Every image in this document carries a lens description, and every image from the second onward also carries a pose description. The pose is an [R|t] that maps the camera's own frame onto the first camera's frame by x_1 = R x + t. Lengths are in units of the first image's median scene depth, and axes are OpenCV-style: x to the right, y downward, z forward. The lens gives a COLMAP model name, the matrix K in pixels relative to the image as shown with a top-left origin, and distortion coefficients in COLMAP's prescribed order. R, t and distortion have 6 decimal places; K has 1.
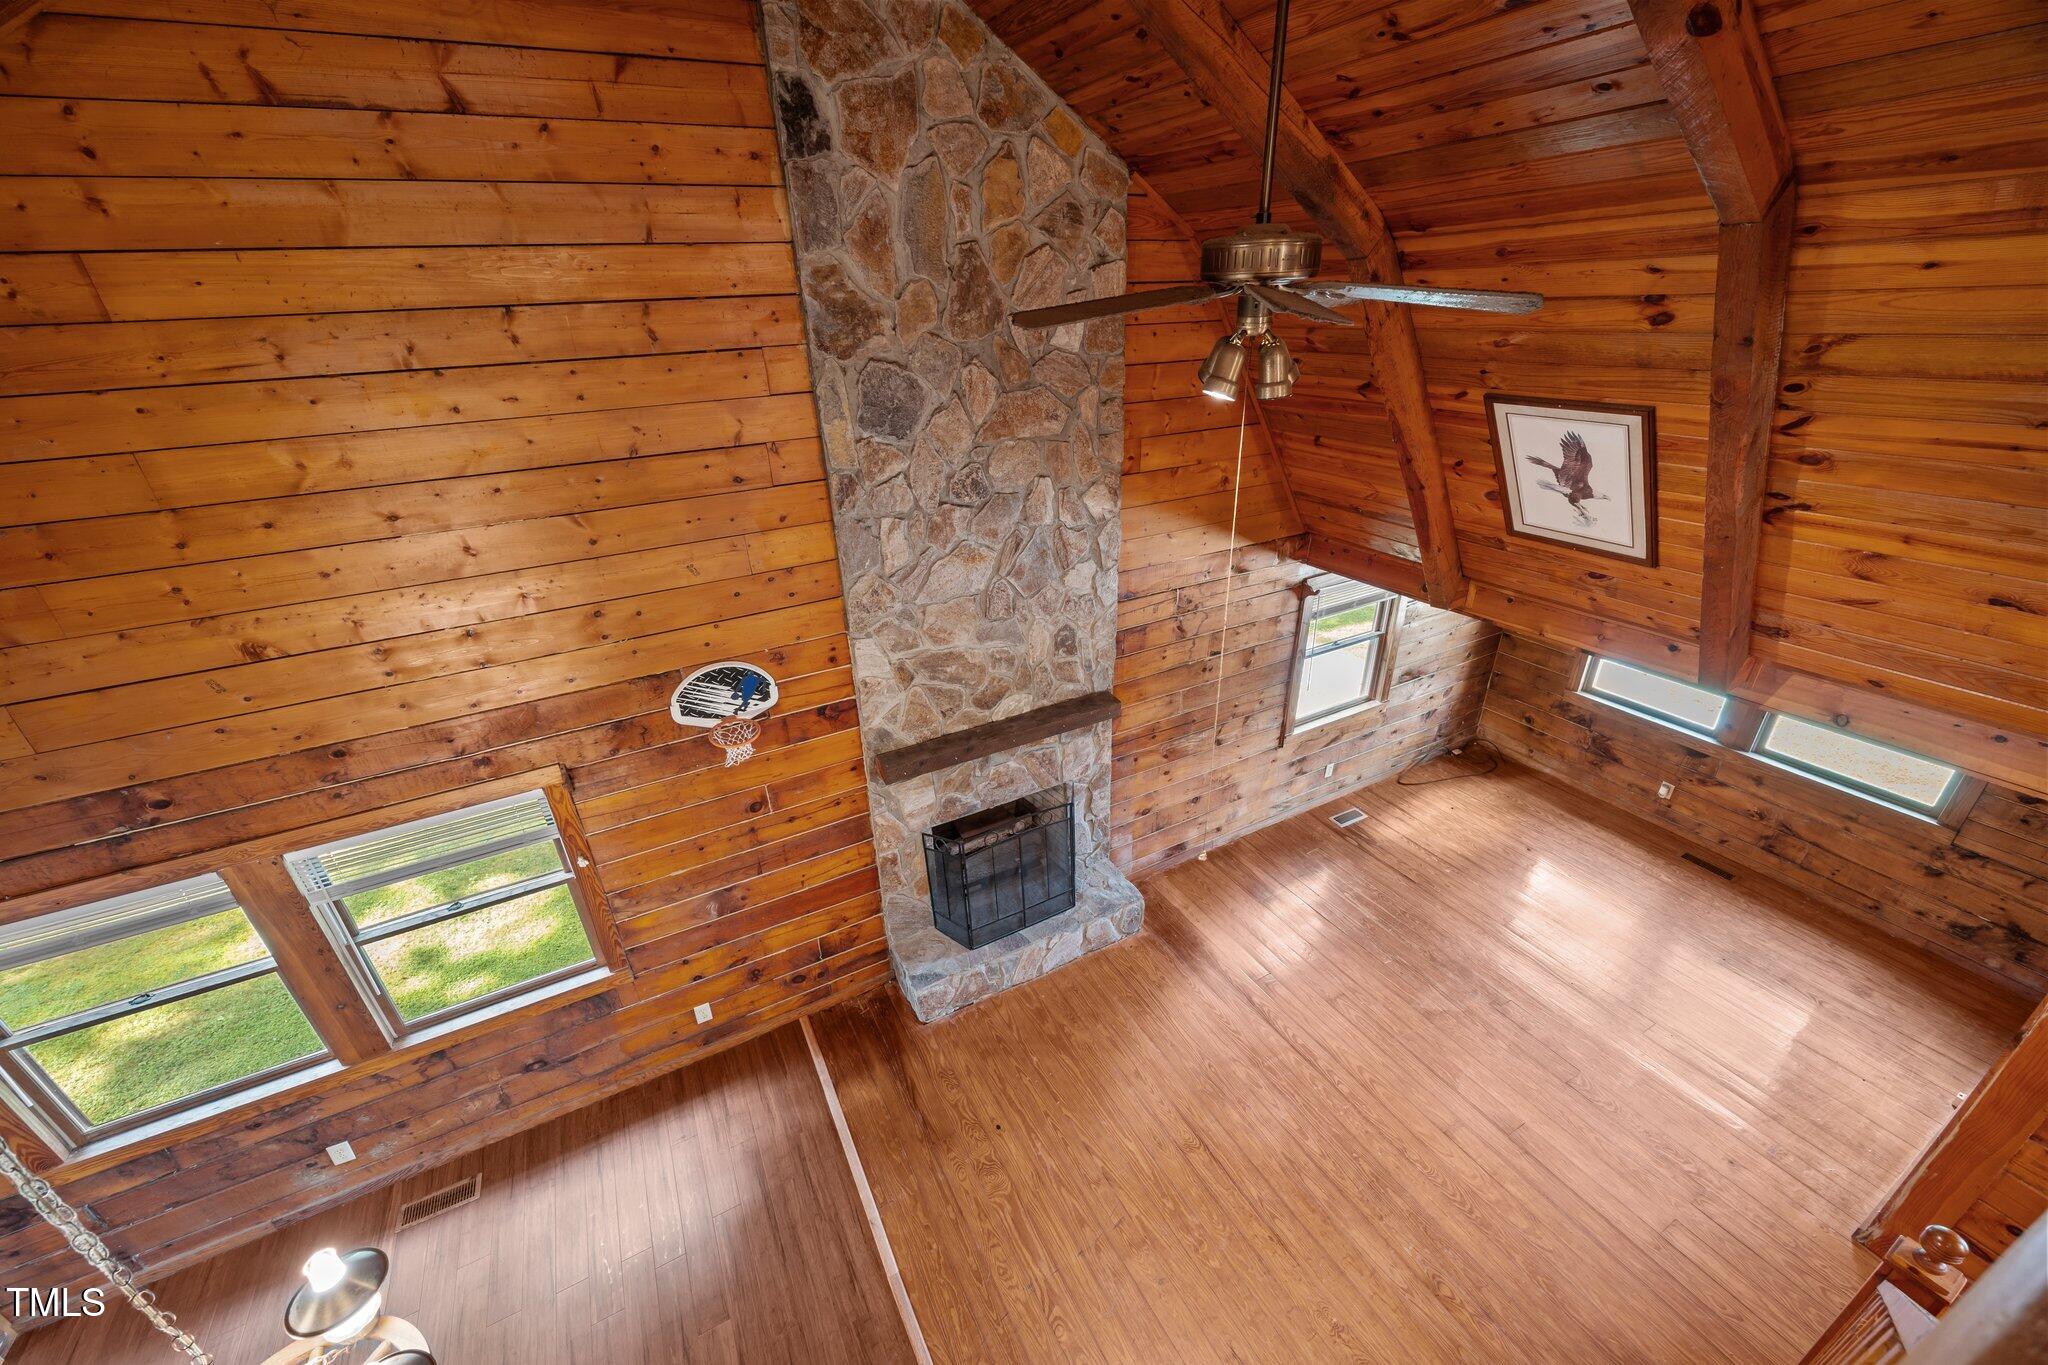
lens RADIAL K [[779.7, 0, 1013.3], [0, 779.7, 684.5], [0, 0, 1]] dist [-0.001779, 0.000174]
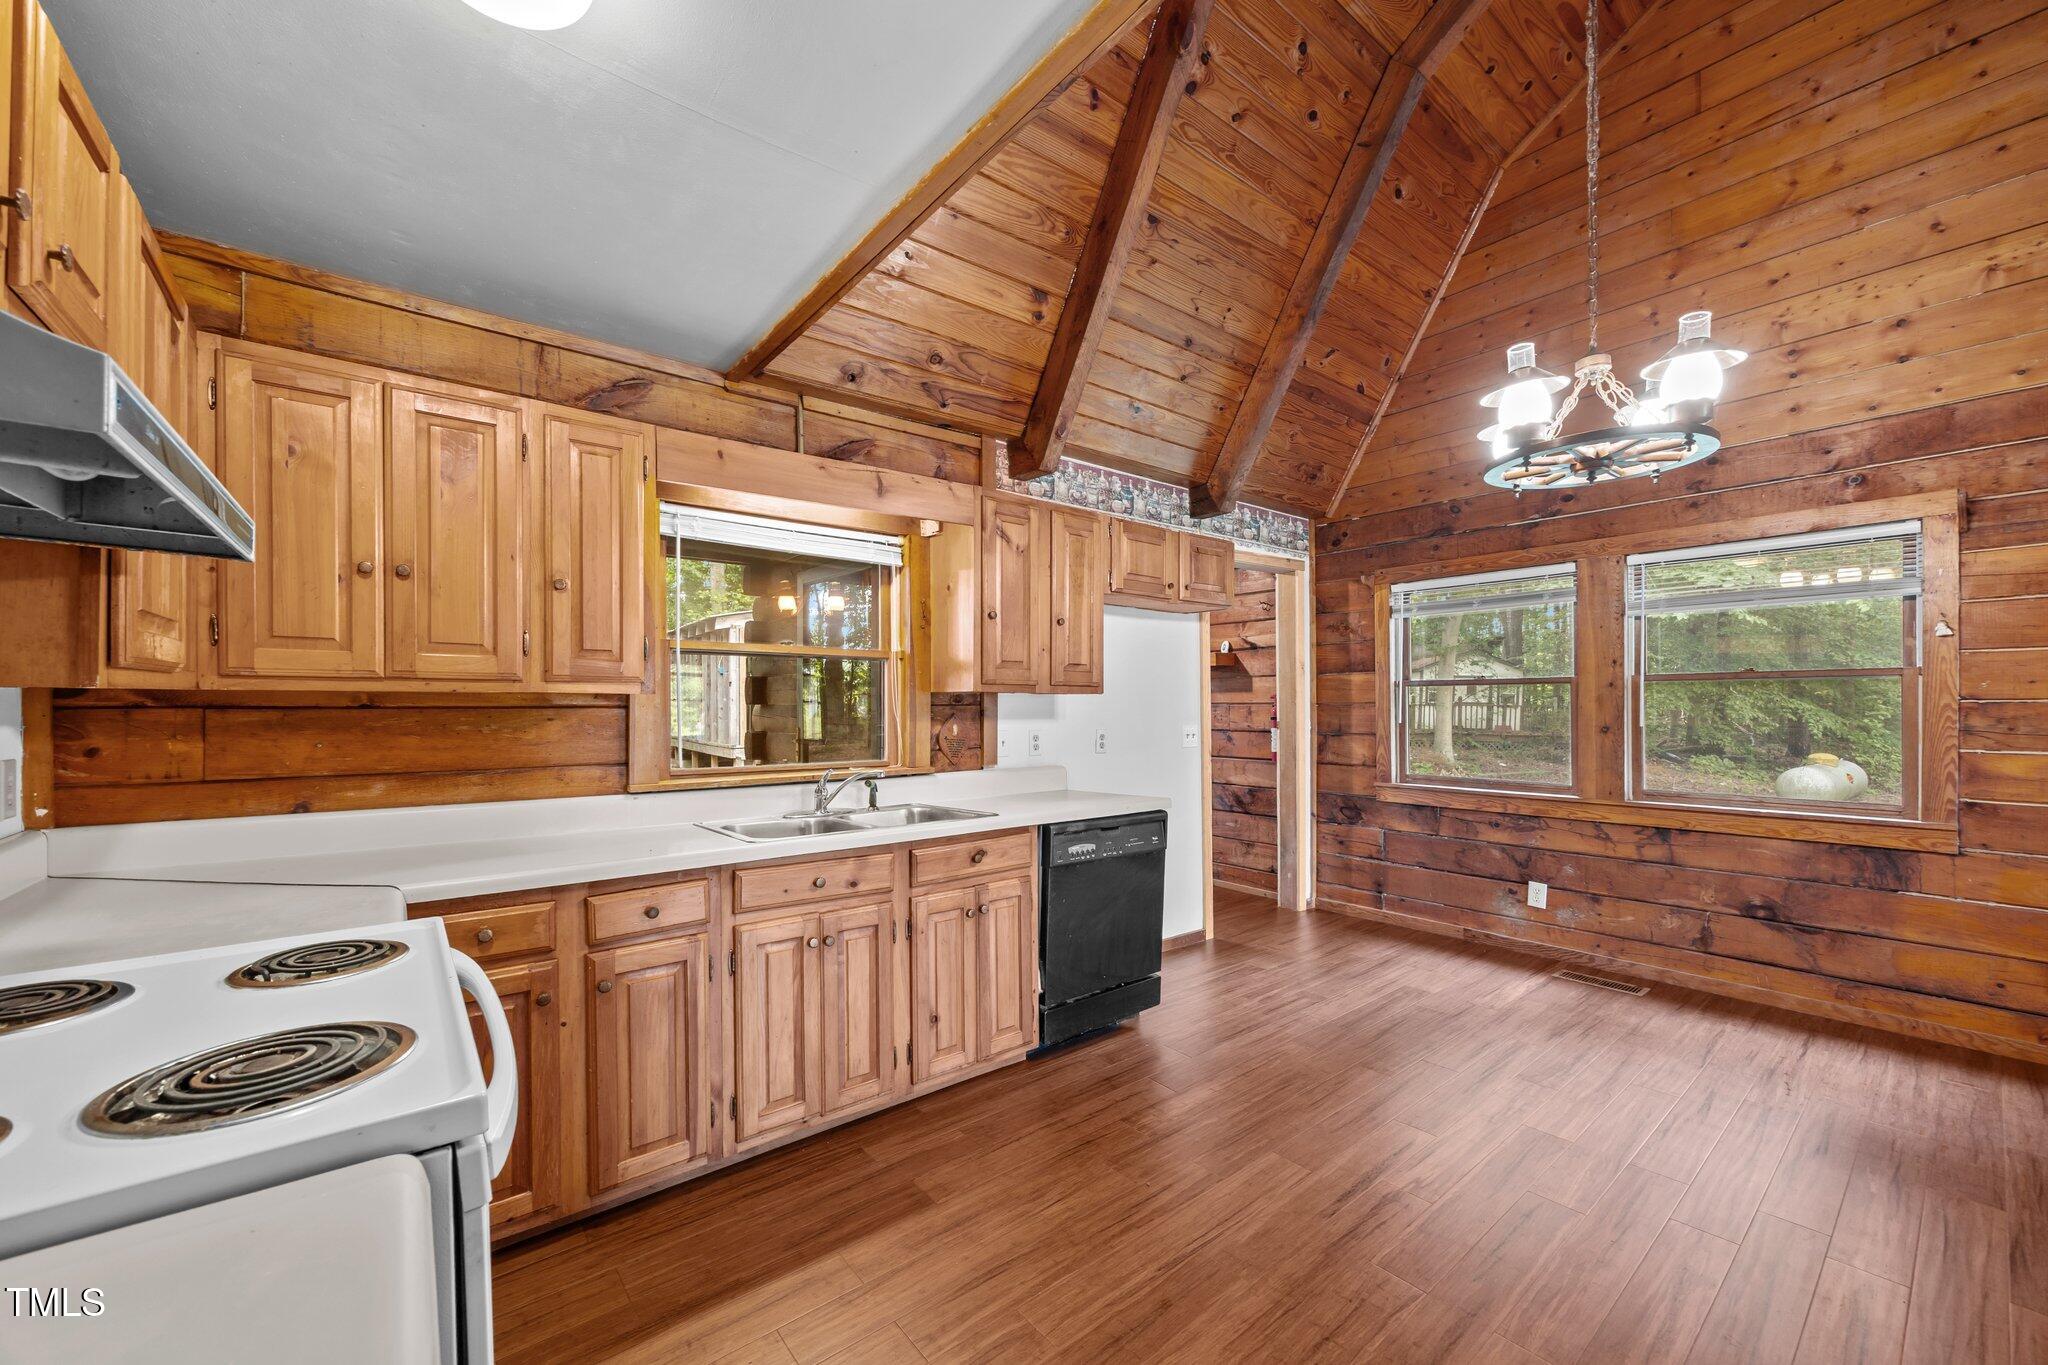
lens RADIAL K [[799.1, 0, 1025.9], [0, 799.1, 707.9], [0, 0, 1]] dist [-0.000289, -0.000151]
pose [[0.195966, 0.033901, -0.980025, 0.052475], [-0.443282, 0.894524, -0.057696, 0.659117], [0.874699, 0.445733, 0.190324, 0.060355]]
